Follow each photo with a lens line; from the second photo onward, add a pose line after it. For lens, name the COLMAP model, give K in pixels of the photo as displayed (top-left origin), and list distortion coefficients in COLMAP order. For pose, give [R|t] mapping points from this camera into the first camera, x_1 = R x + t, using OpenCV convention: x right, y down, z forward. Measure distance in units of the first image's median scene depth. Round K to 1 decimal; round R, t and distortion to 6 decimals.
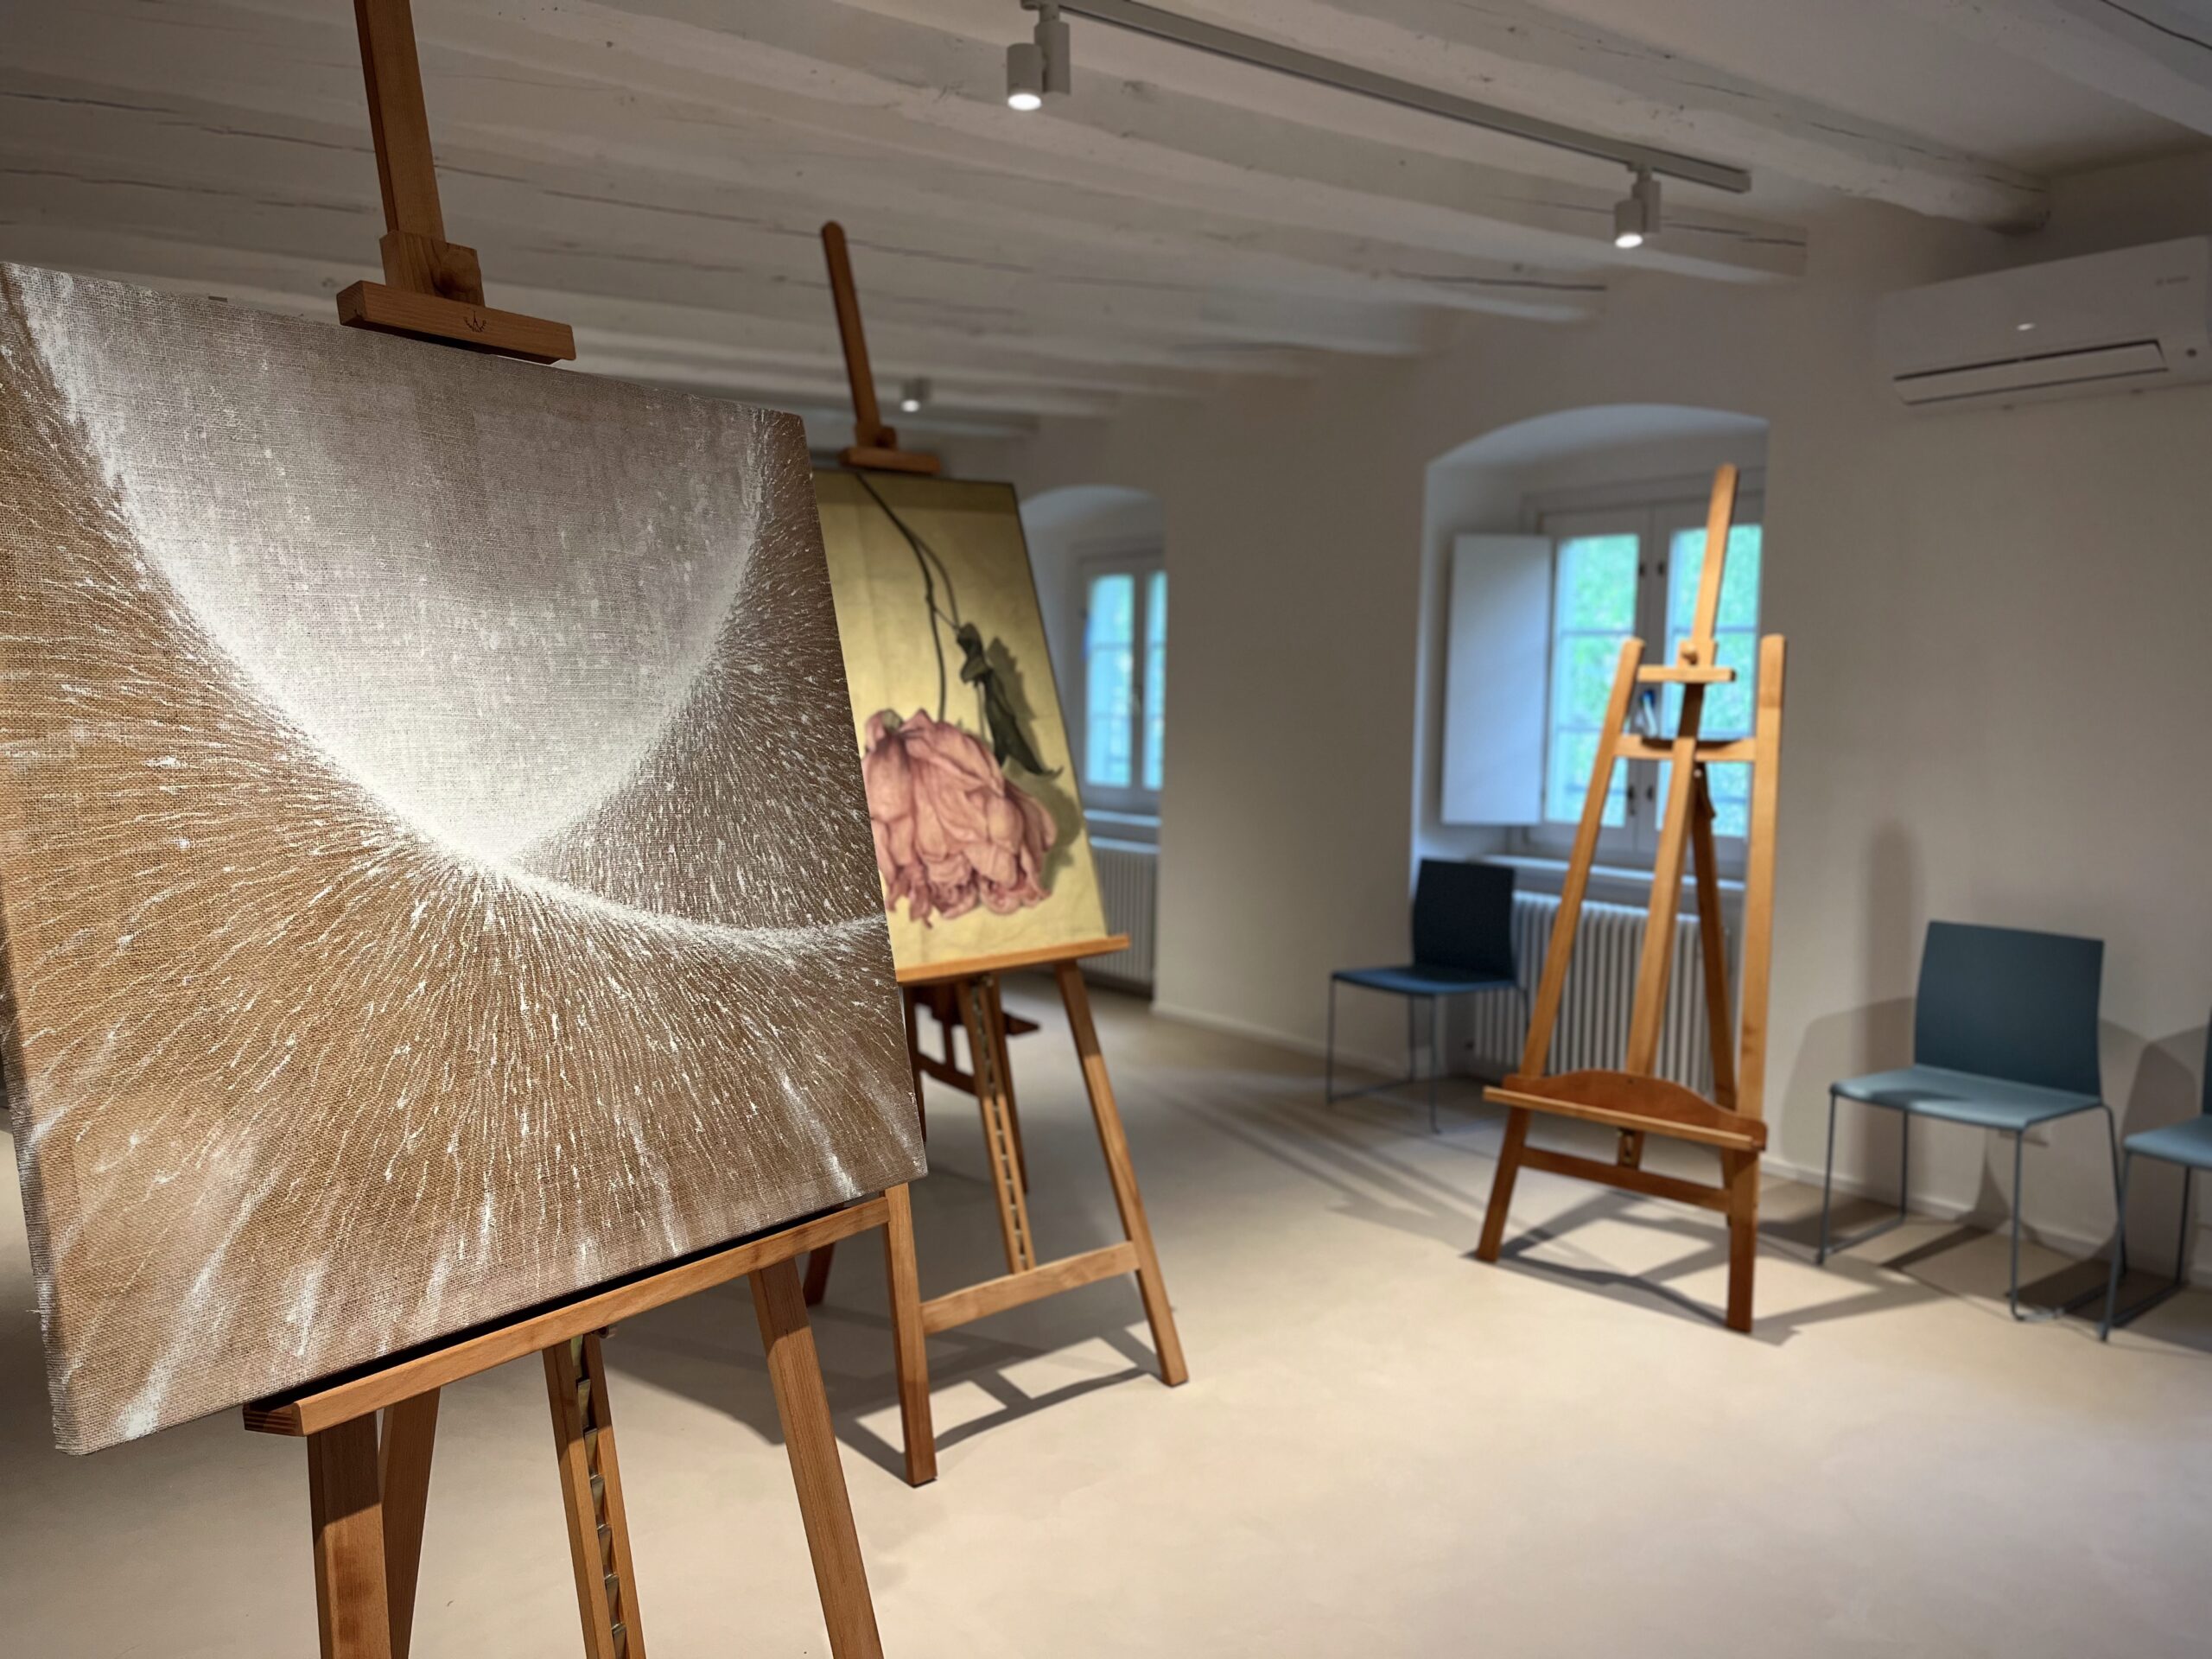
lens RADIAL K [[1655.5, 0, 1123.8], [0, 1655.5, 834.9], [0, 0, 1]] dist [0.056013, -0.078074]
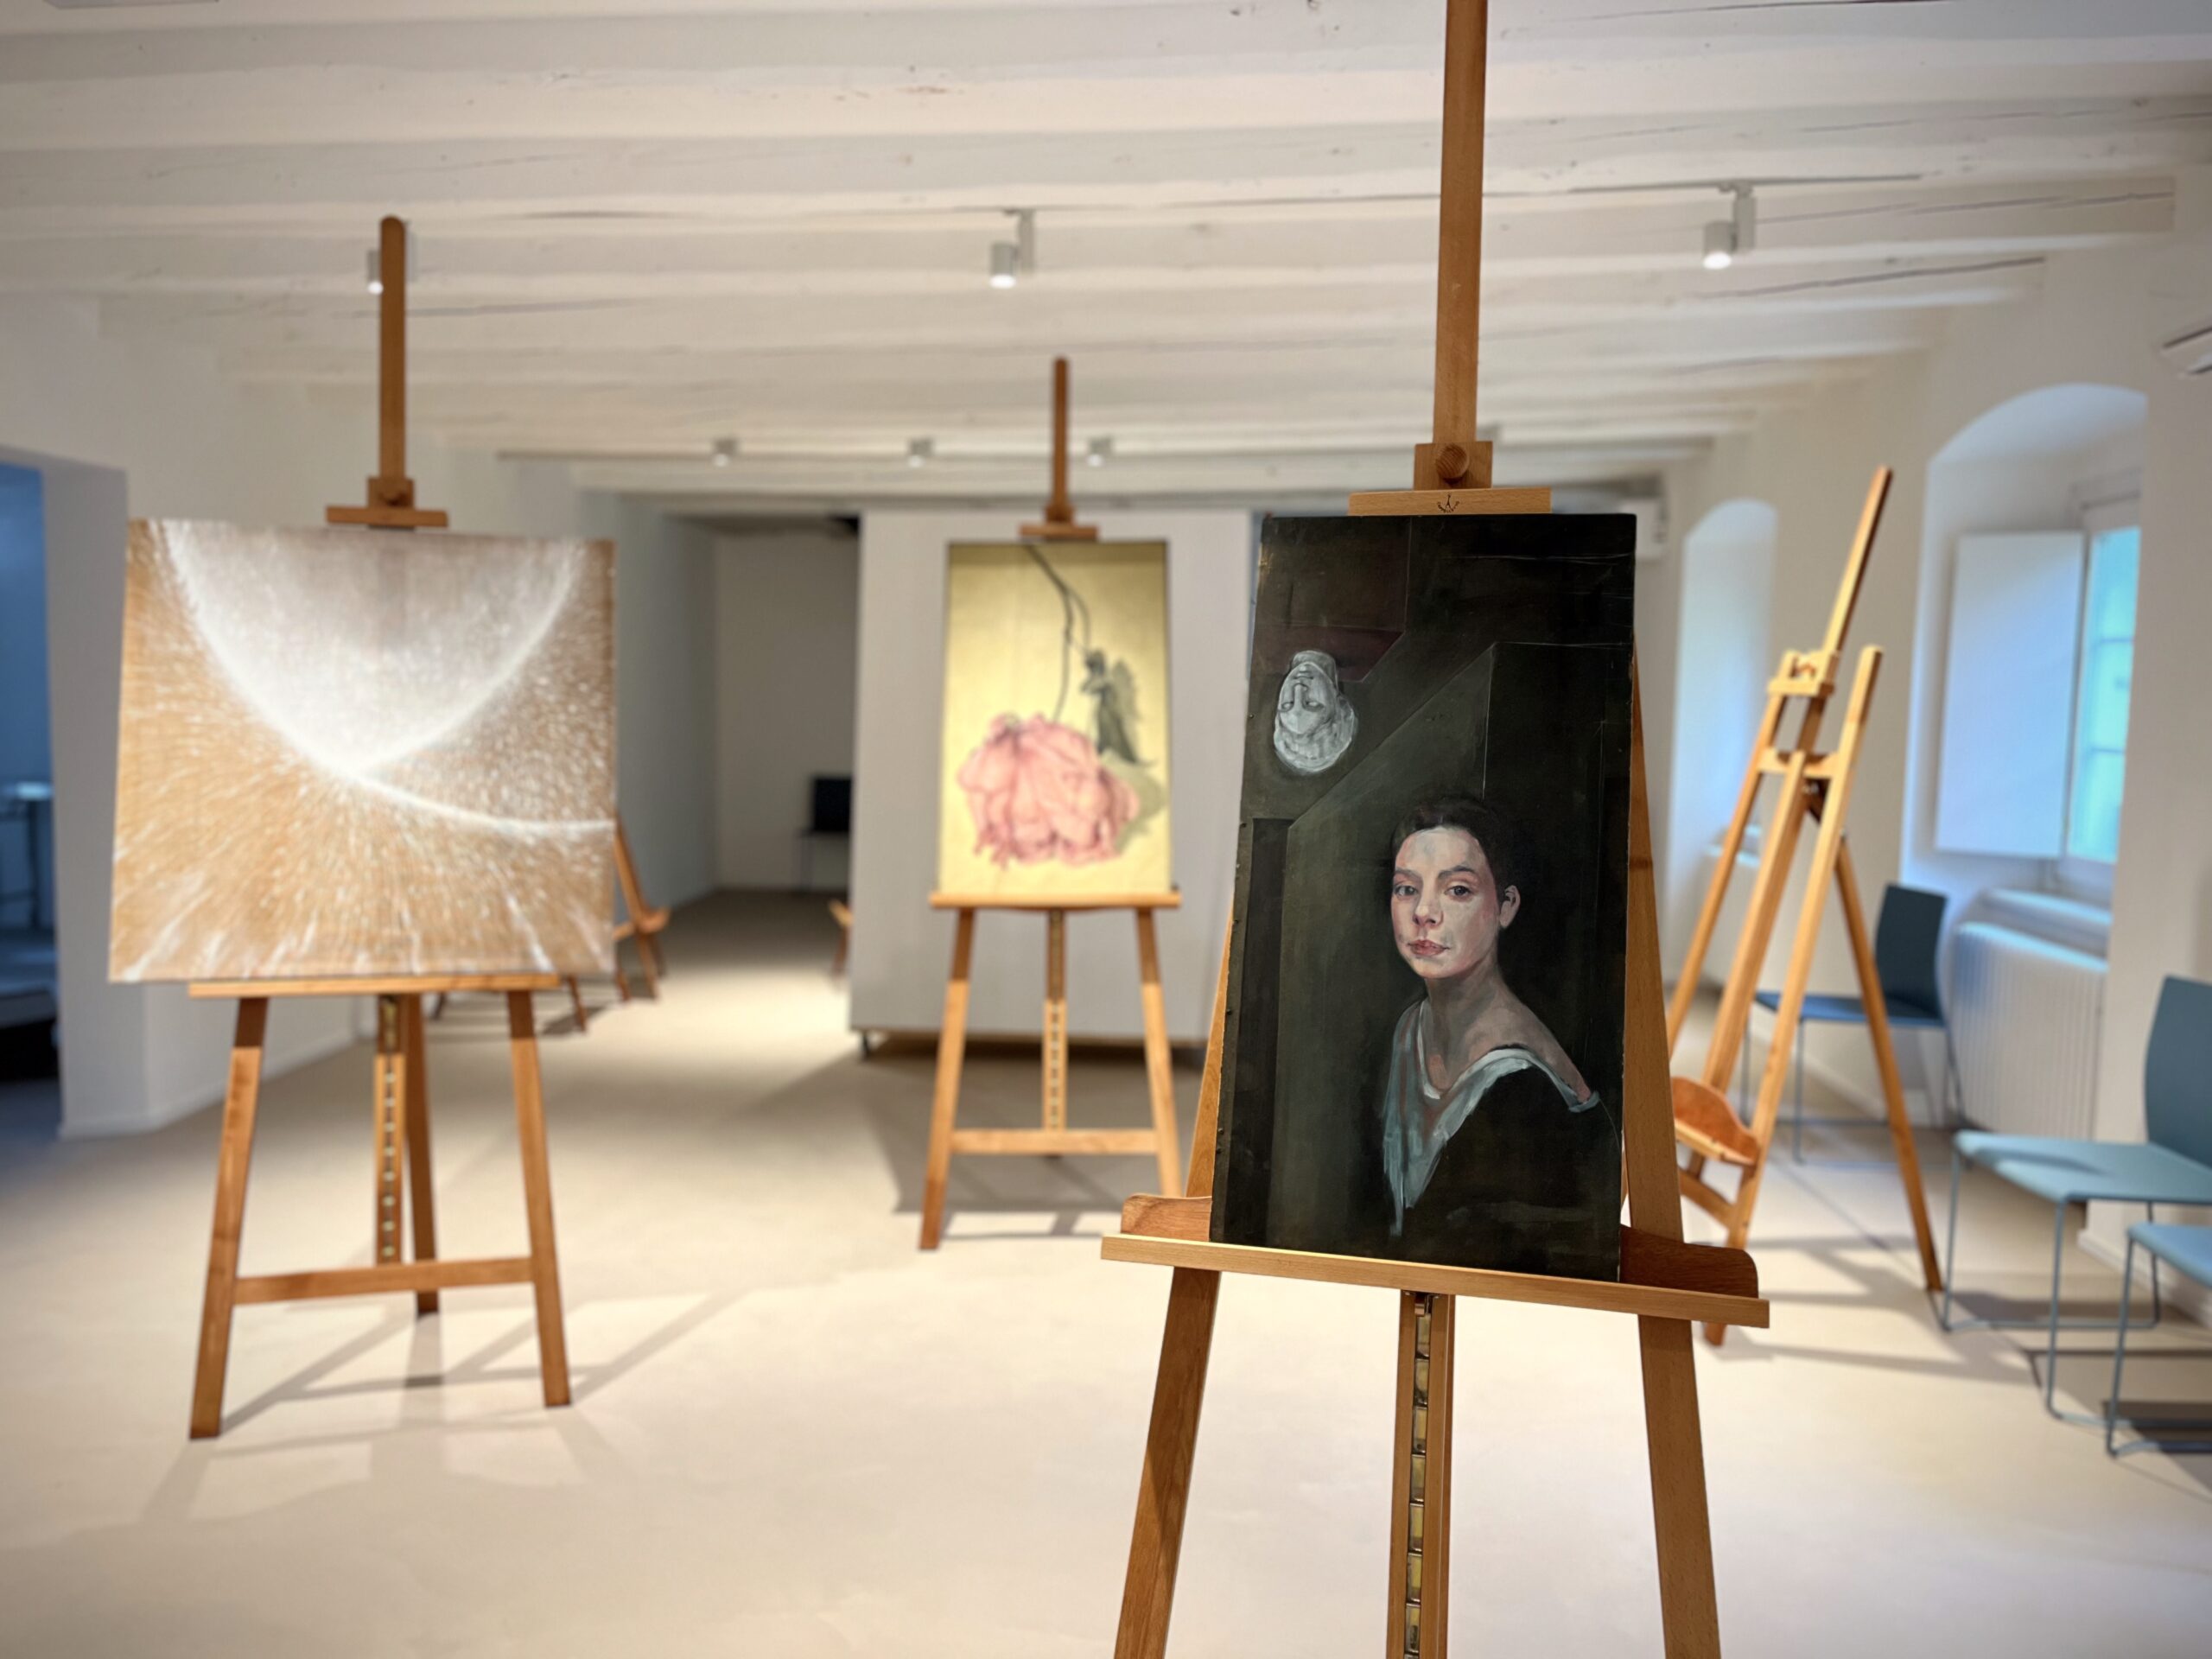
lens RADIAL K [[1655.5, 0, 1123.8], [0, 1655.5, 834.9], [0, 0, 1]] dist [0.056013, -0.078074]
pose [[0.768288, 0.055795, -0.637668, 1.447281], [-0.063011, 0.997948, 0.011401, 0.008227], [0.636995, 0.031421, 0.770227, -0.007928]]
